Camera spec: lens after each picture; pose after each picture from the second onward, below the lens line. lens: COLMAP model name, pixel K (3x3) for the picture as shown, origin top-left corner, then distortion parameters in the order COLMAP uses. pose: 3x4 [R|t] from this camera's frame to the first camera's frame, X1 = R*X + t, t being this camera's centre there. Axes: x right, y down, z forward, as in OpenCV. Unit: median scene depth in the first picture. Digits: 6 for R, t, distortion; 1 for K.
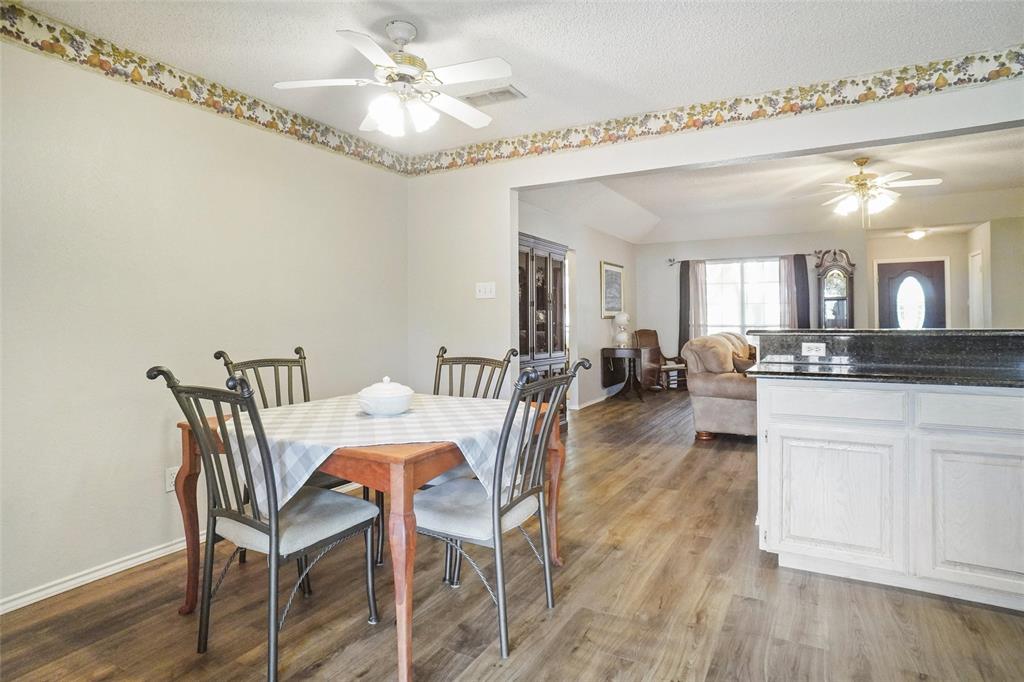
lens RADIAL K [[548.7, 0, 515.6], [0, 548.7, 315.0], [0, 0, 1]] dist [-0.076147, 0.024225]
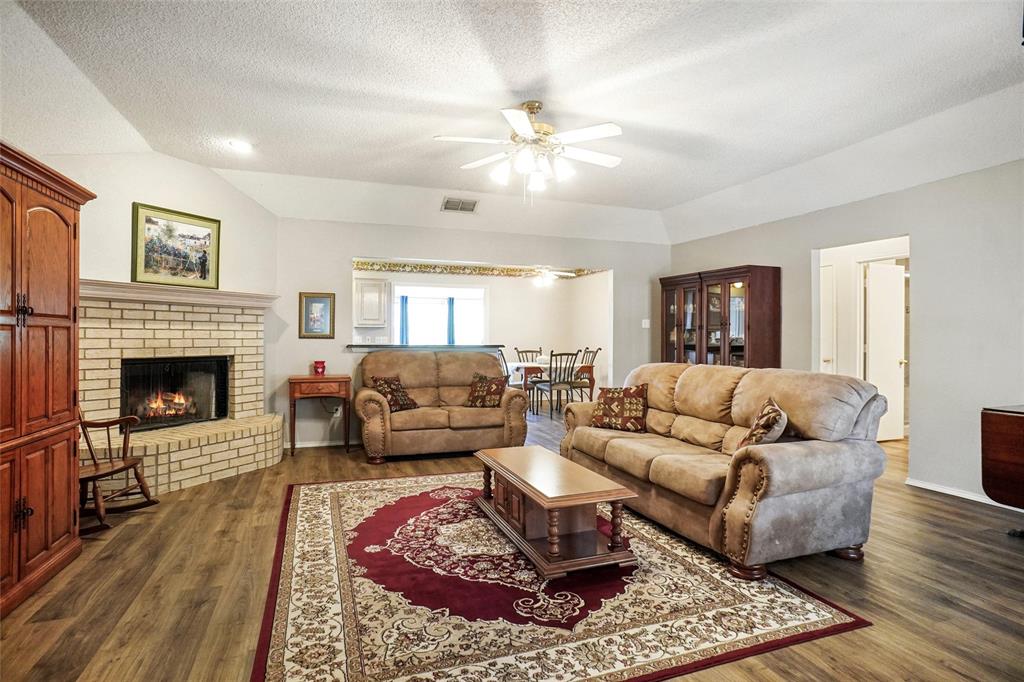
lens RADIAL K [[536.8, 0, 512.6], [0, 536.8, 333.6], [0, 0, 1]] dist [-0.071600, 0.044125]
pose [[-0.650373, 0.000760, -0.759615, 1.188883], [0.008666, 0.999942, -0.006419, -0.002478], [0.759566, -0.010757, -0.650341, 1.430056]]
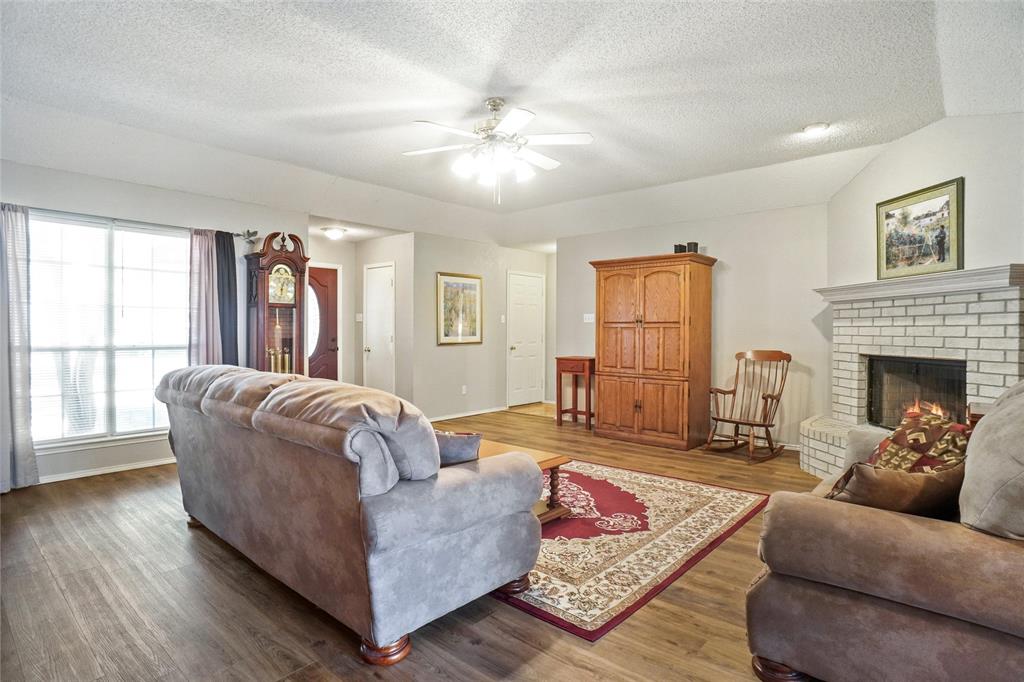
lens RADIAL K [[536.8, 0, 512.6], [0, 536.8, 333.6], [0, 0, 1]] dist [-0.071600, 0.044125]
pose [[0.209350, 0.002970, 0.977836, 0.003251], [-0.014196, 0.999899, 0.000002, -0.000120], [-0.977738, -0.013881, 0.209371, 0.847837]]
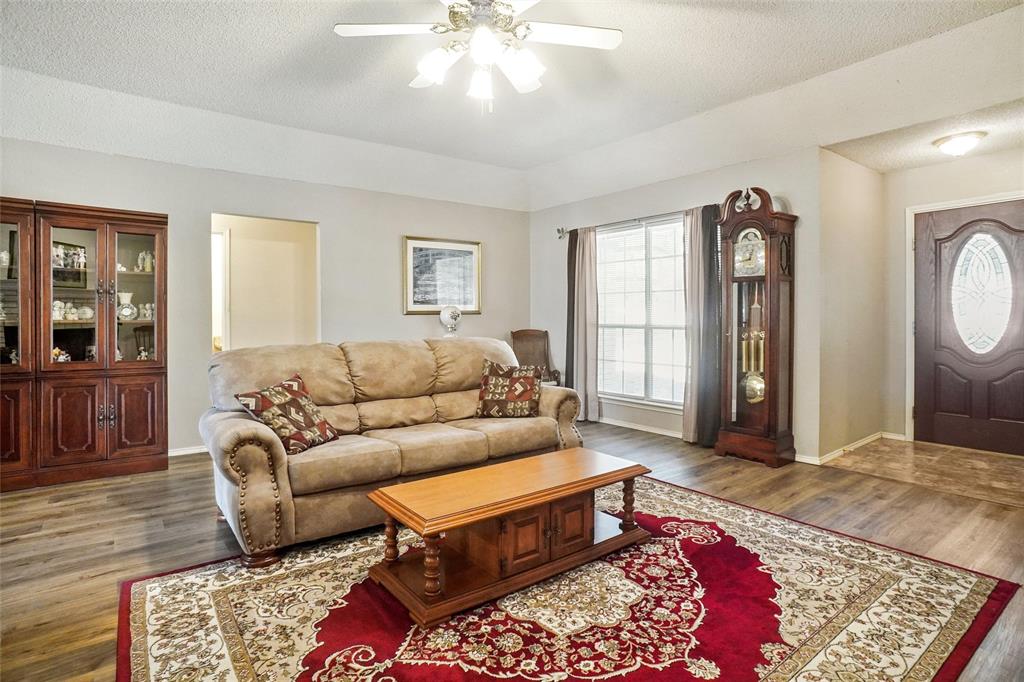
lens RADIAL K [[536.8, 0, 512.6], [0, 536.8, 333.6], [0, 0, 1]] dist [-0.071600, 0.044125]
pose [[0.919219, 0.018630, -0.393305, 0.869022], [-0.000862, 0.998973, 0.045306, -0.000884], [0.393745, -0.041307, 0.918291, 0.604277]]
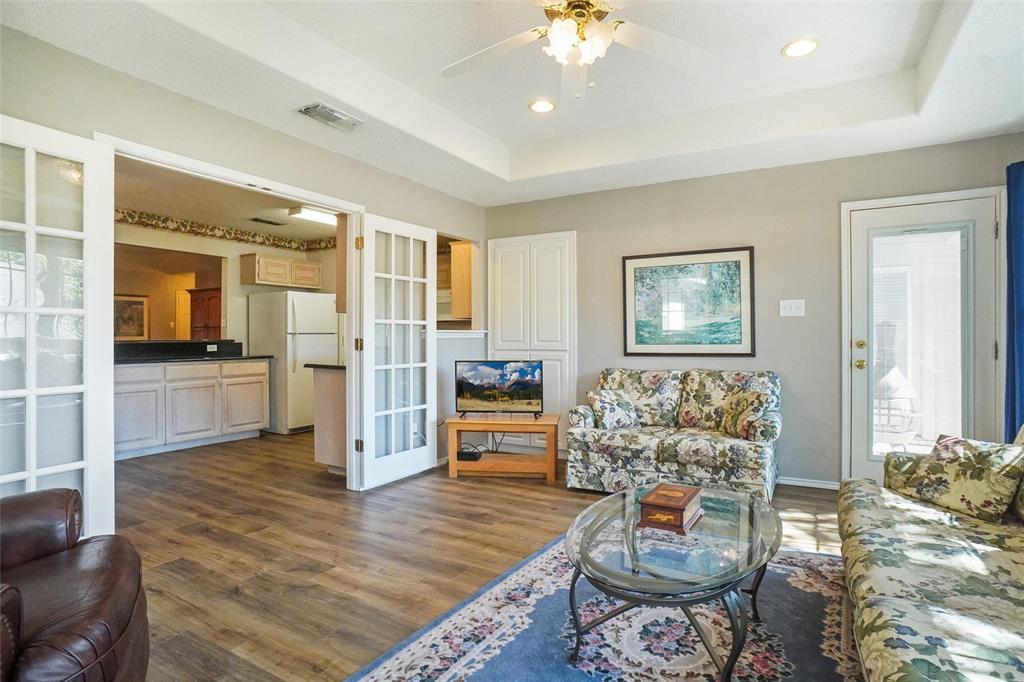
lens RADIAL K [[536.8, 0, 512.6], [0, 536.8, 333.6], [0, 0, 1]] dist [-0.071600, 0.044125]
pose [[0.010921, 0.010772, 0.999882, -0.659198], [-0.010386, 0.999889, -0.010659, 0.003673], [-0.999886, -0.010269, 0.011032, -0.243228]]
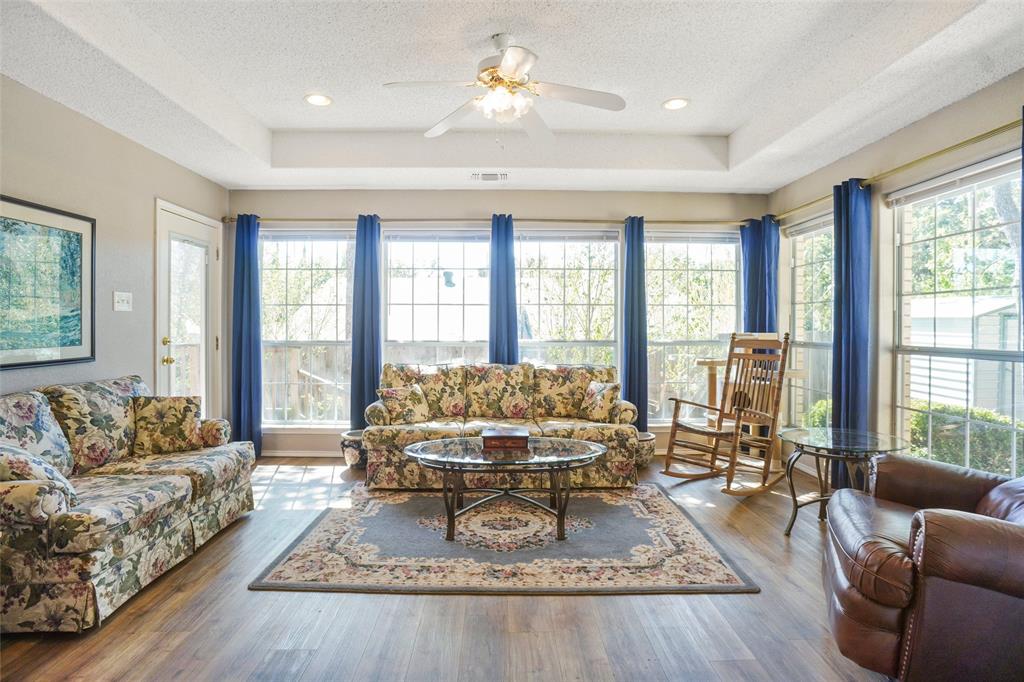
lens RADIAL K [[536.8, 0, 512.6], [0, 536.8, 333.6], [0, 0, 1]] dist [-0.071600, 0.044125]
pose [[-0.857220, 0.011316, -0.514826, 0.040641], [0.008113, 0.999931, 0.008471, -0.007084], [0.514887, 0.003085, -0.857253, 0.183034]]
